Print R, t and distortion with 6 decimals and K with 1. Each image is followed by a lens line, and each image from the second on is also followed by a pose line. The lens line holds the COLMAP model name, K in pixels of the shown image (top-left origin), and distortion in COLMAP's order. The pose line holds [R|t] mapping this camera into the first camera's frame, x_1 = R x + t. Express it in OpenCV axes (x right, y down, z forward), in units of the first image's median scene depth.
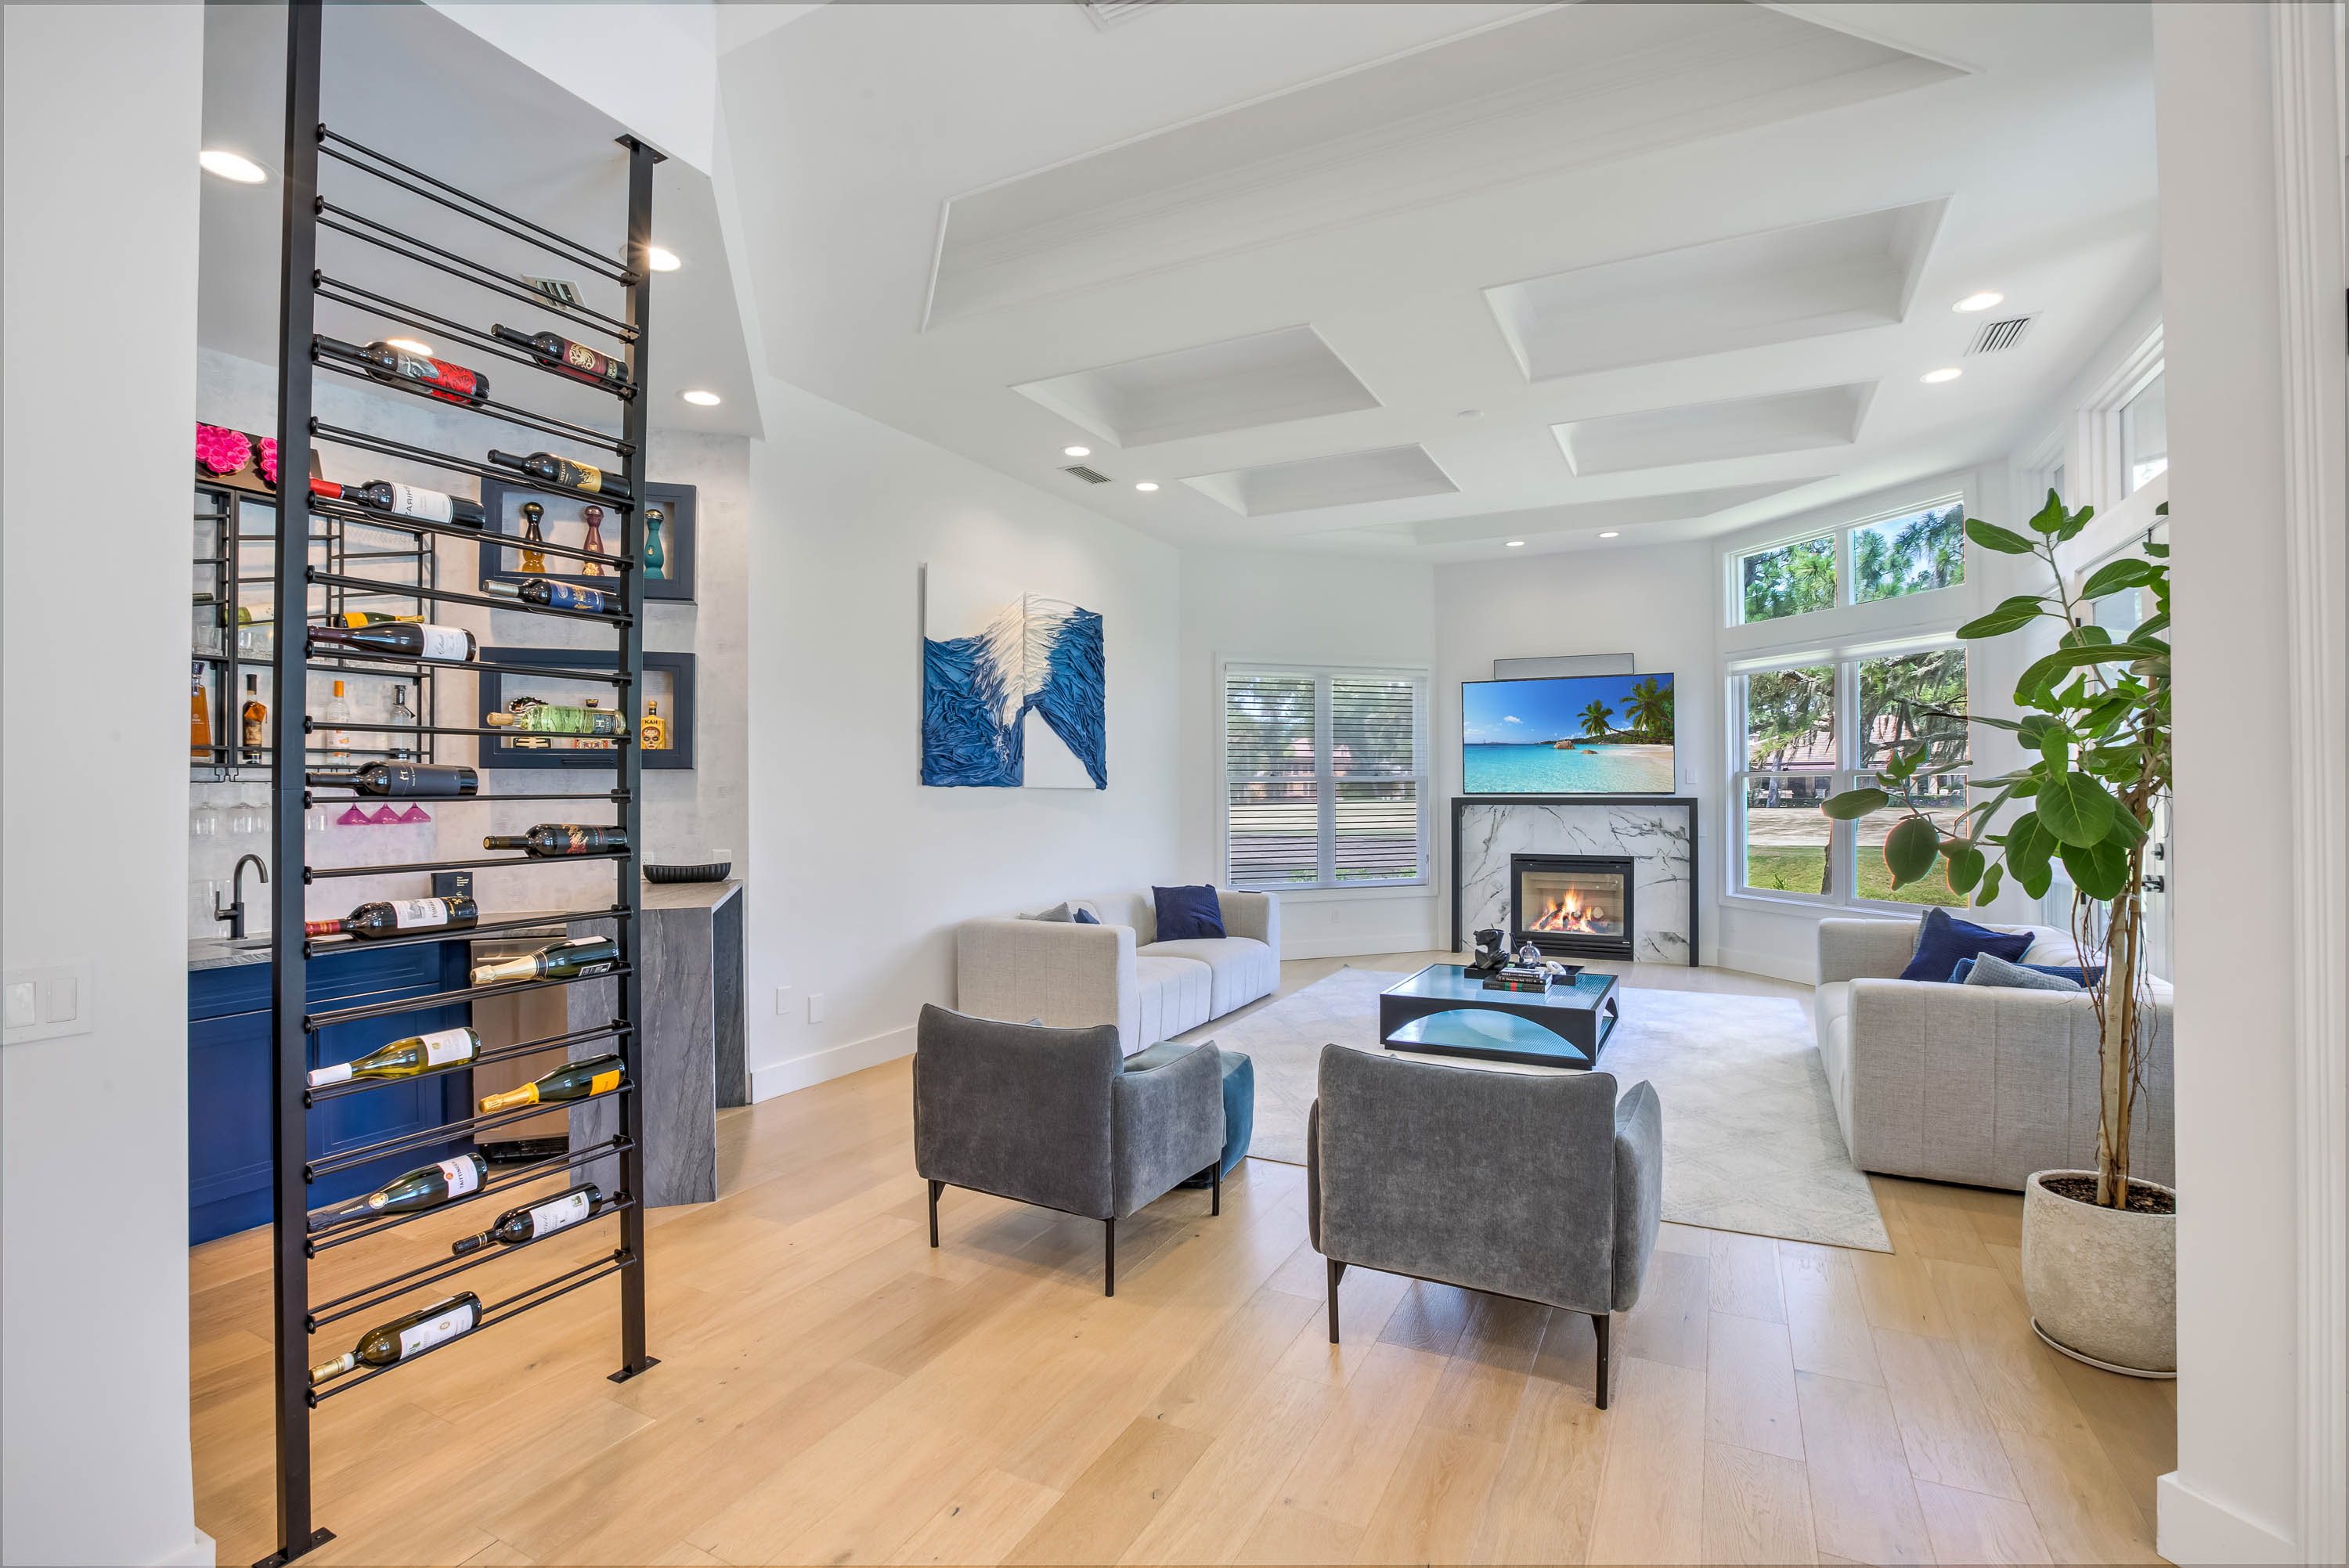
lens RADIAL K [[1062.5, 0, 1171.5], [0, 1062.5, 776.6], [0, 0, 1]] dist [-0.051565, 0.018526]
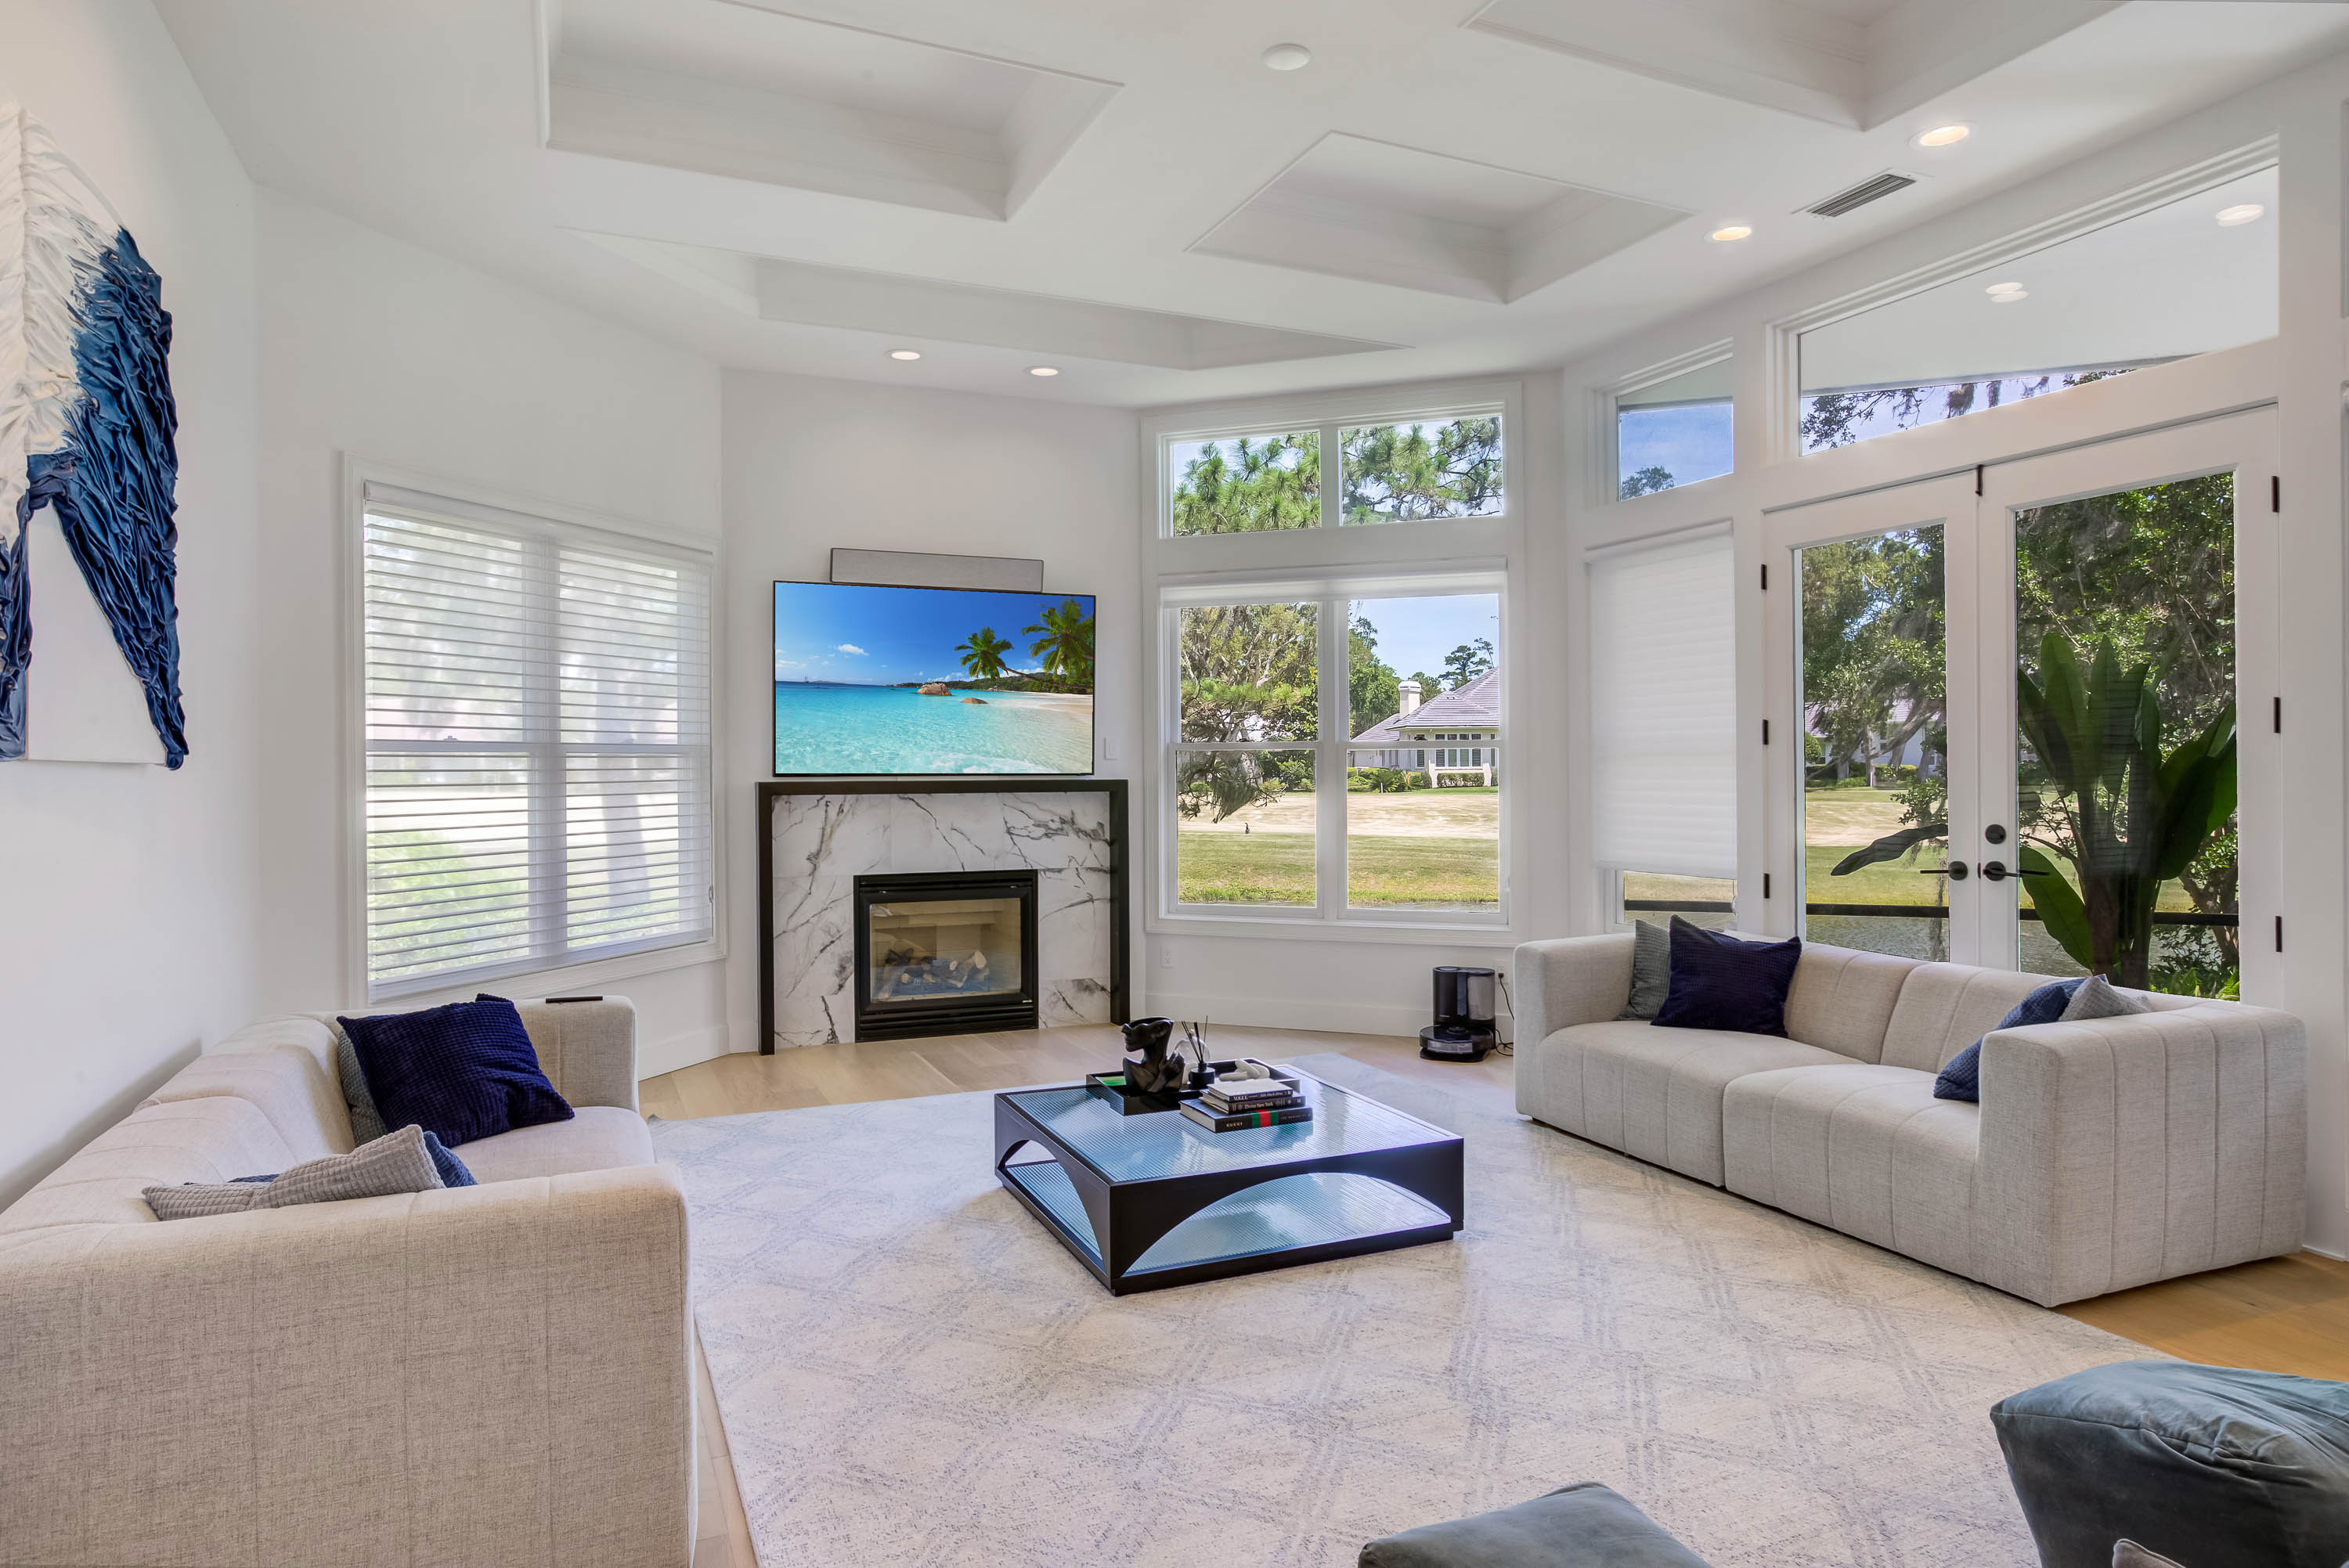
lens RADIAL K [[1403.0, 0, 1174.5], [0, 1403.0, 784.0], [0, 0, 1]] dist [-0.007336, -0.001250]
pose [[0.616273, -0.007814, 0.787494, -0.203101], [-0.011069, 0.999766, 0.018582, 0.005156], [-0.787454, -0.020168, 0.616043, 0.400899]]
